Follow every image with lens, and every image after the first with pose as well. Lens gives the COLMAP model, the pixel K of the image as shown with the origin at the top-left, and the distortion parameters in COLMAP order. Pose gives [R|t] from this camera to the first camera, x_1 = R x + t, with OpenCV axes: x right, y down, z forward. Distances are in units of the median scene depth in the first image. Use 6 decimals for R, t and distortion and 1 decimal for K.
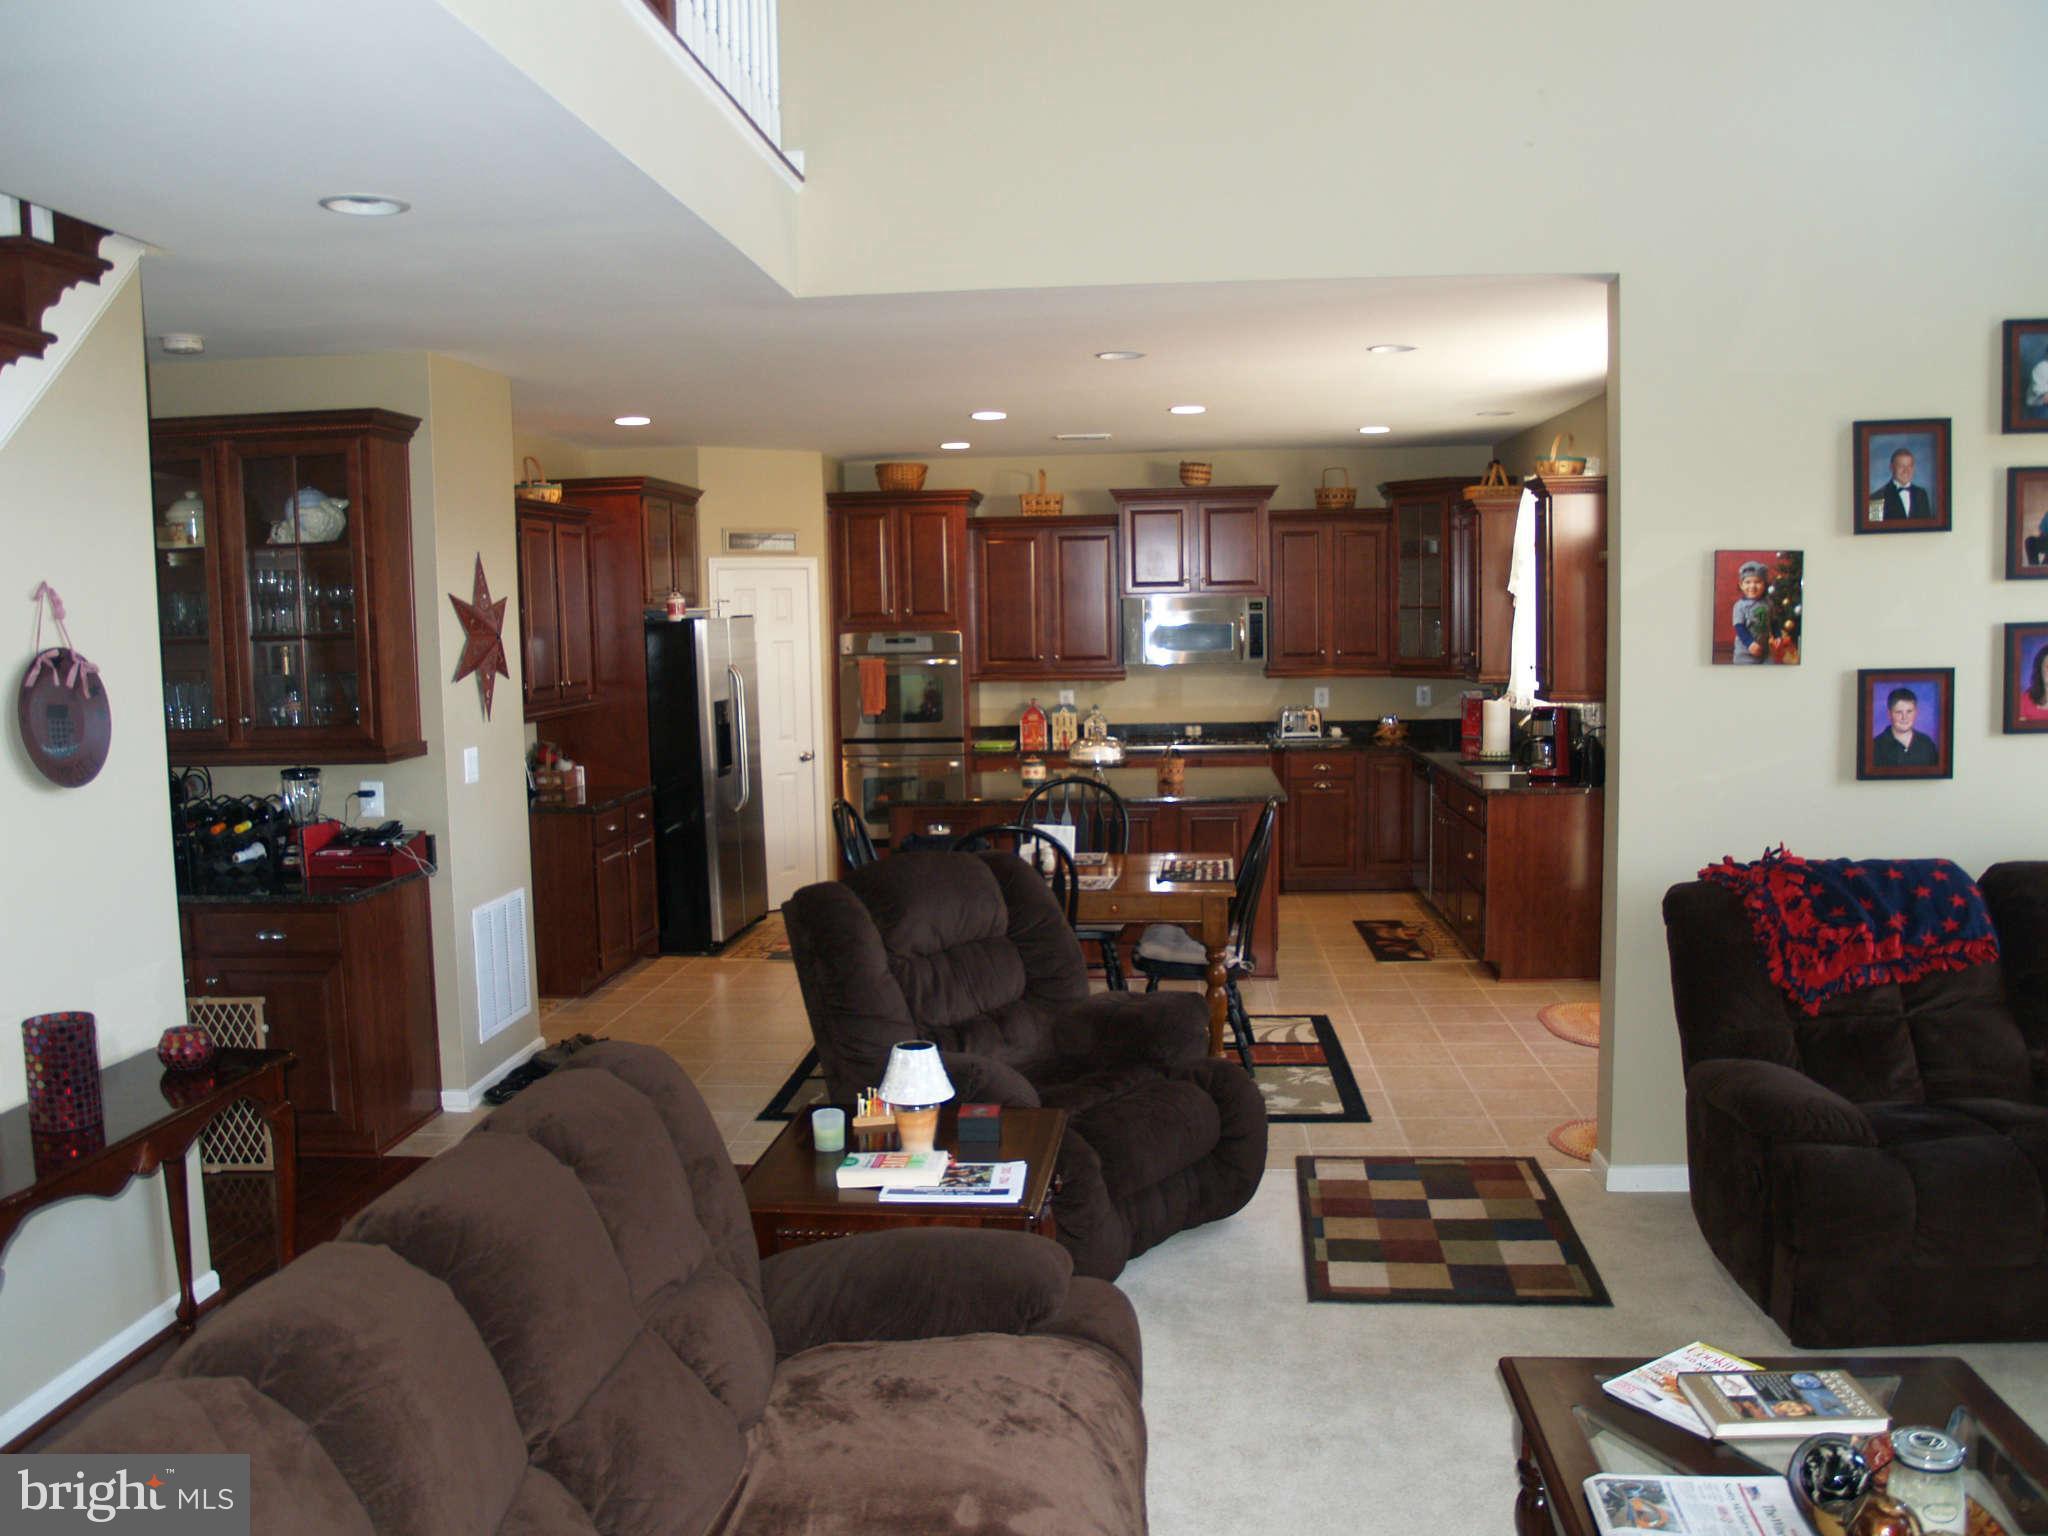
lens RADIAL K [[1664.0, 0, 1019.1], [0, 1664.0, 774.0], [0, 0, 1]] dist [-0.124706, 0.069906]
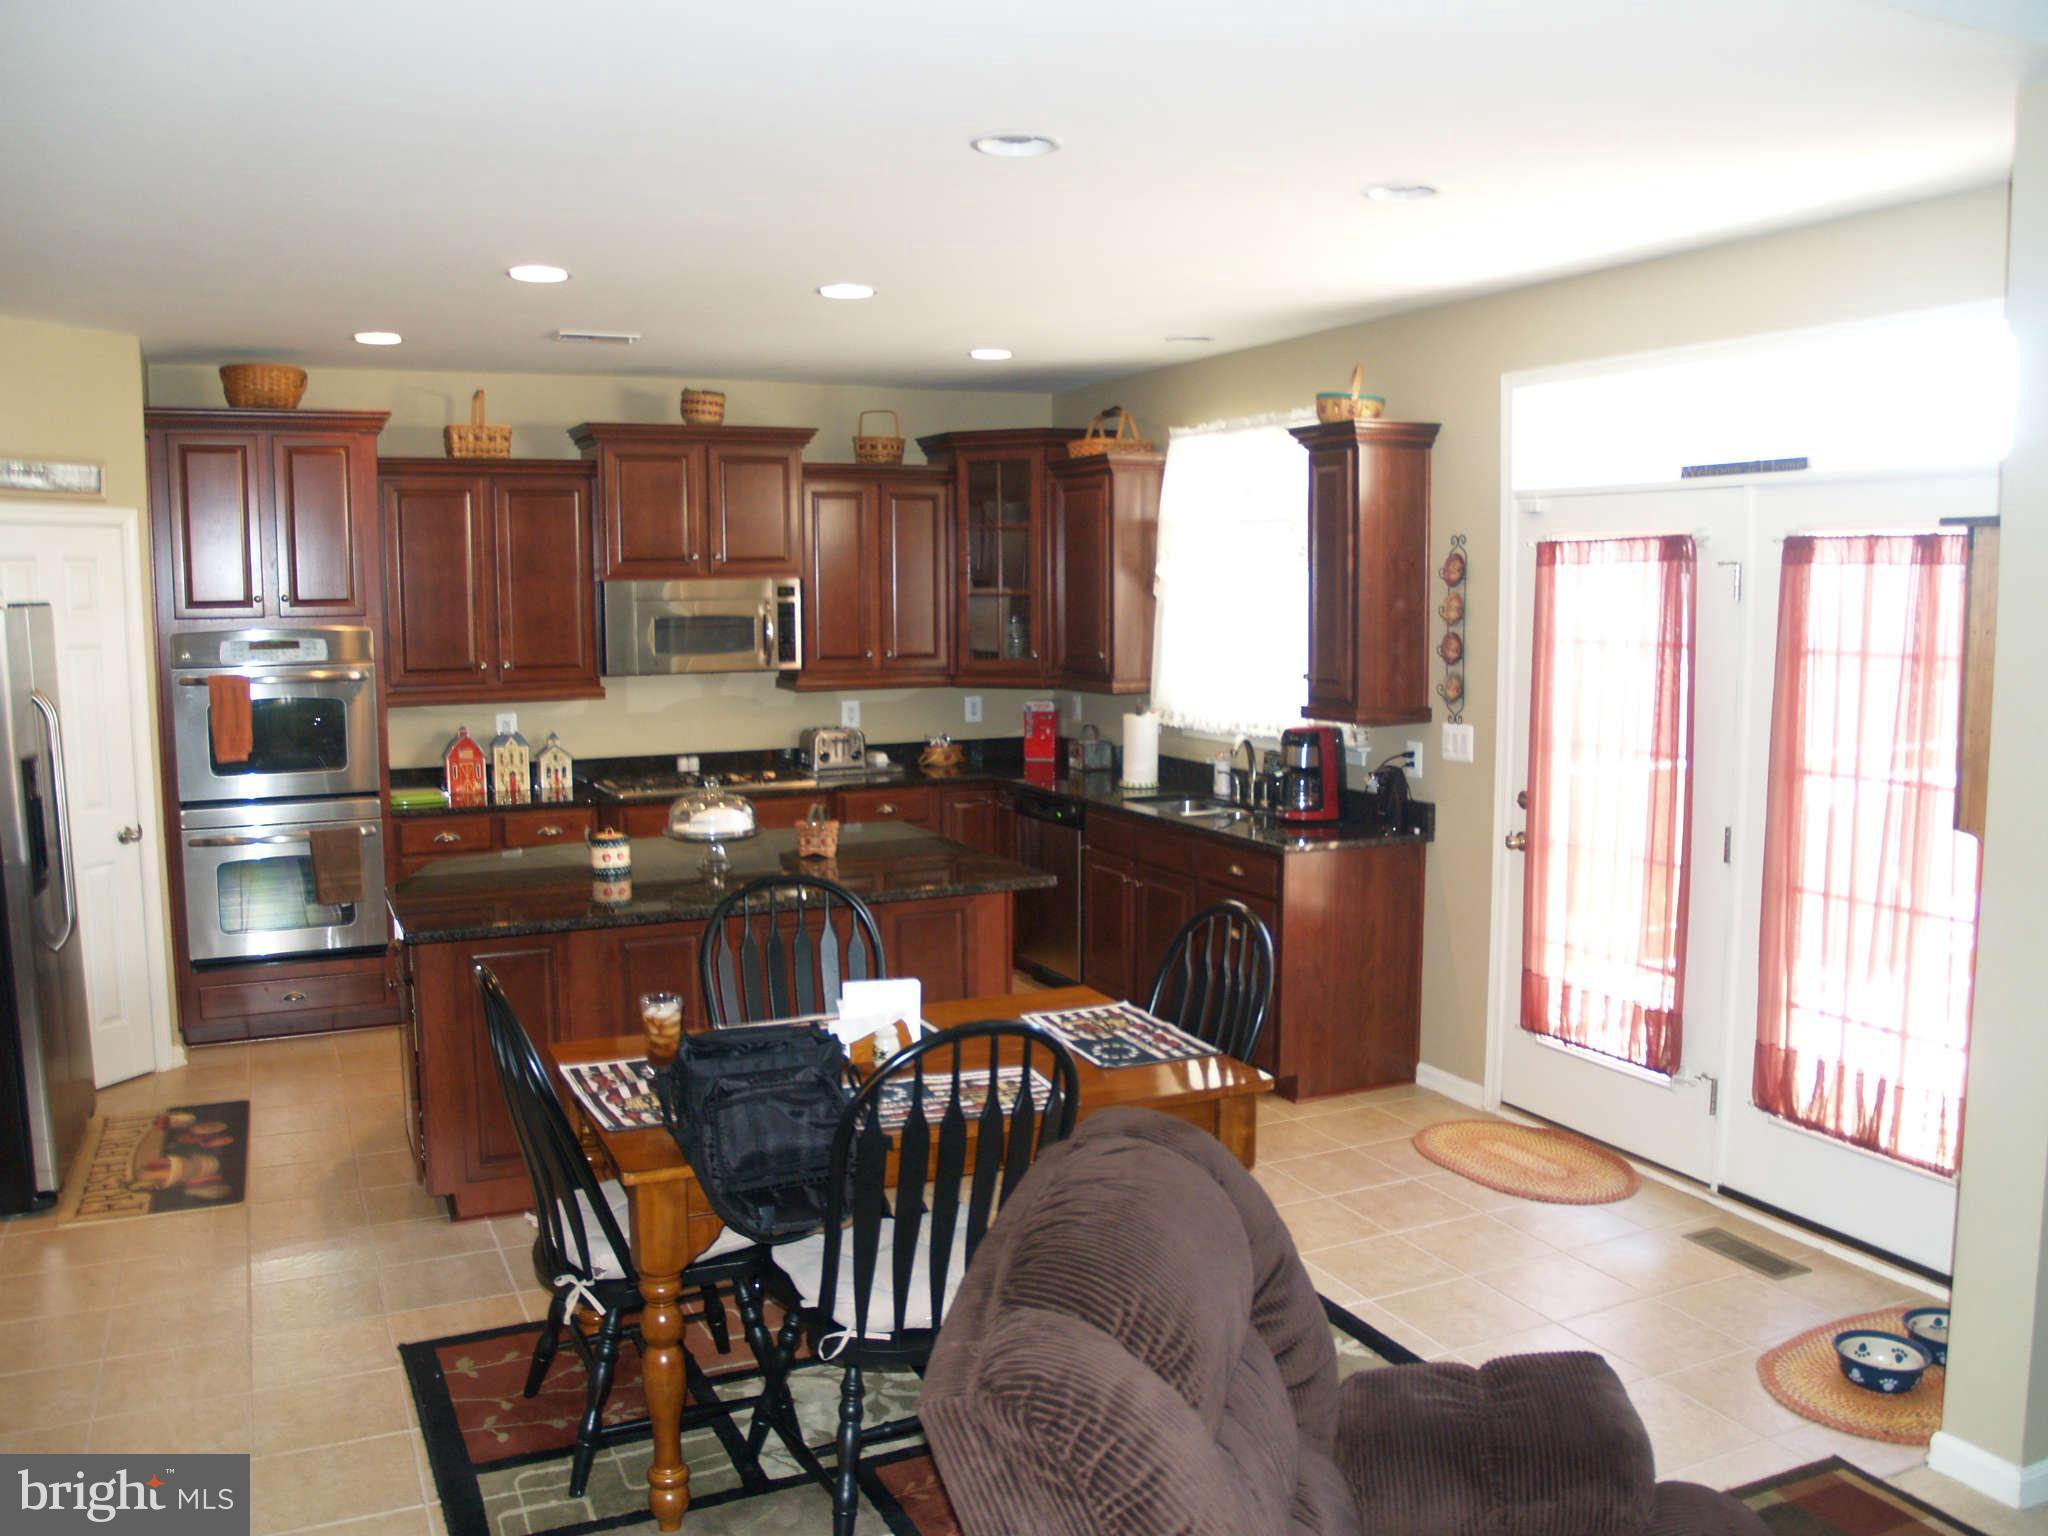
lens RADIAL K [[1664.0, 0, 1010.3], [0, 1664.0, 758.3], [0, 0, 1]] dist [-0.124706, 0.069906]
pose [[0.866167, -0.037162, 0.498371, -0.139082], [0.039000, 0.999217, 0.006727, -0.029315], [-0.498231, 0.013610, 0.866938, 0.319278]]
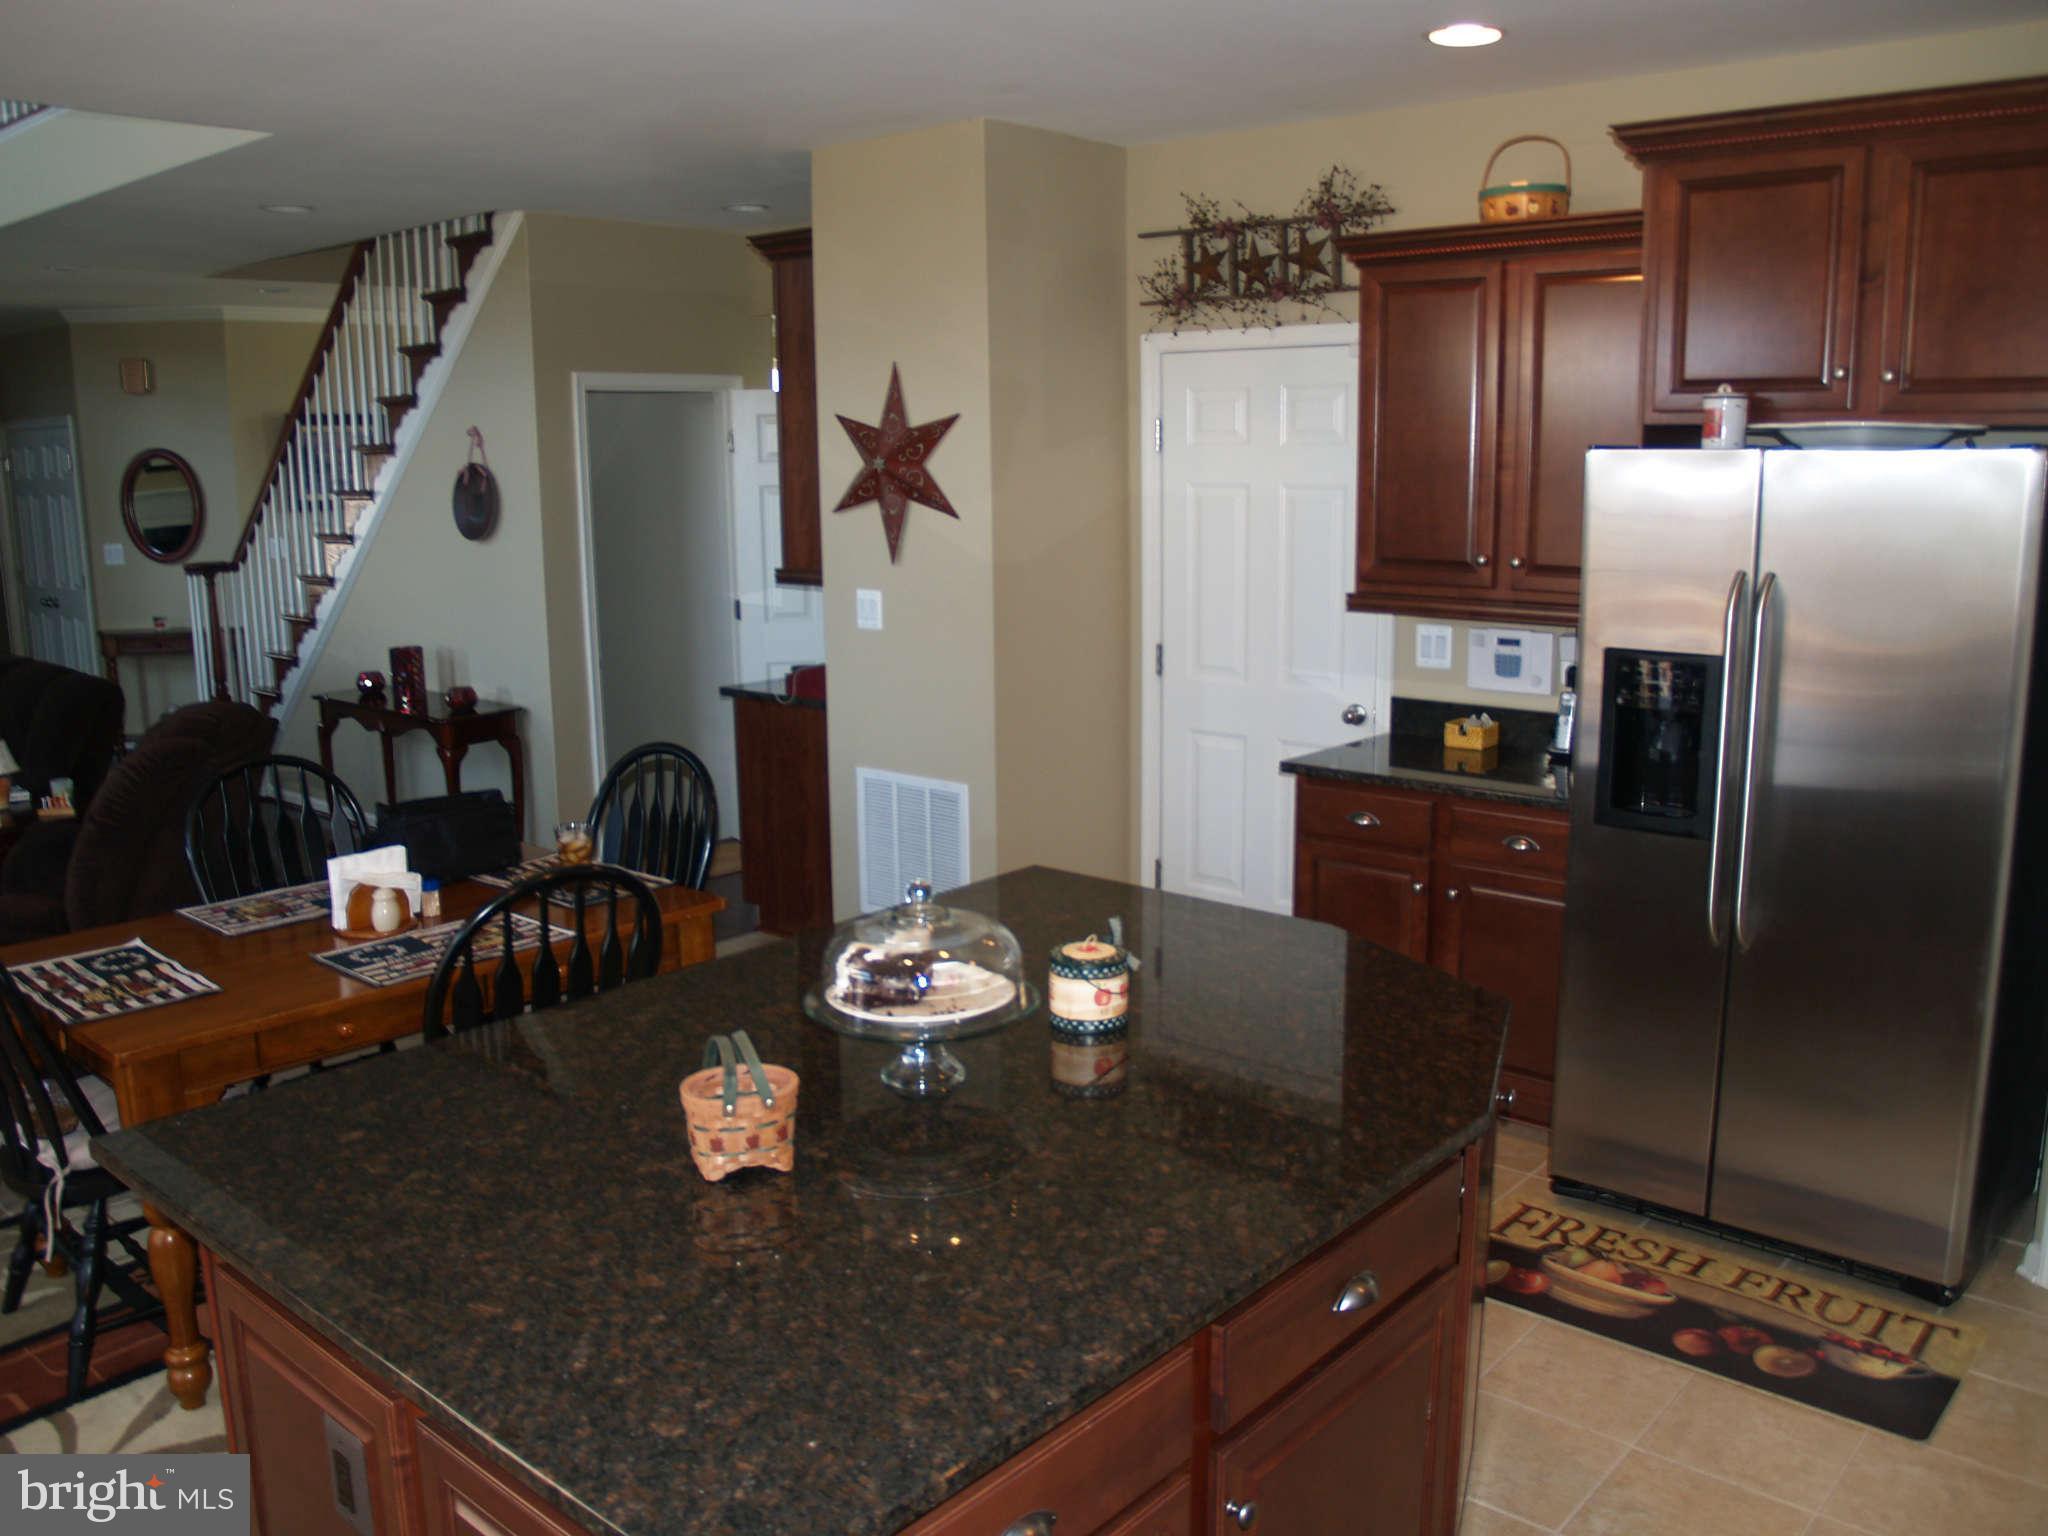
lens RADIAL K [[1670.4, 0, 1021.4], [0, 1670.4, 782.4], [0, 0, 1]] dist [-0.113321, 0.043741]
pose [[-0.593780, 0.183750, -0.783365, 0.198568], [-0.056606, 0.961624, 0.268470, -0.092984], [0.802633, 0.203755, -0.560592, 0.910484]]
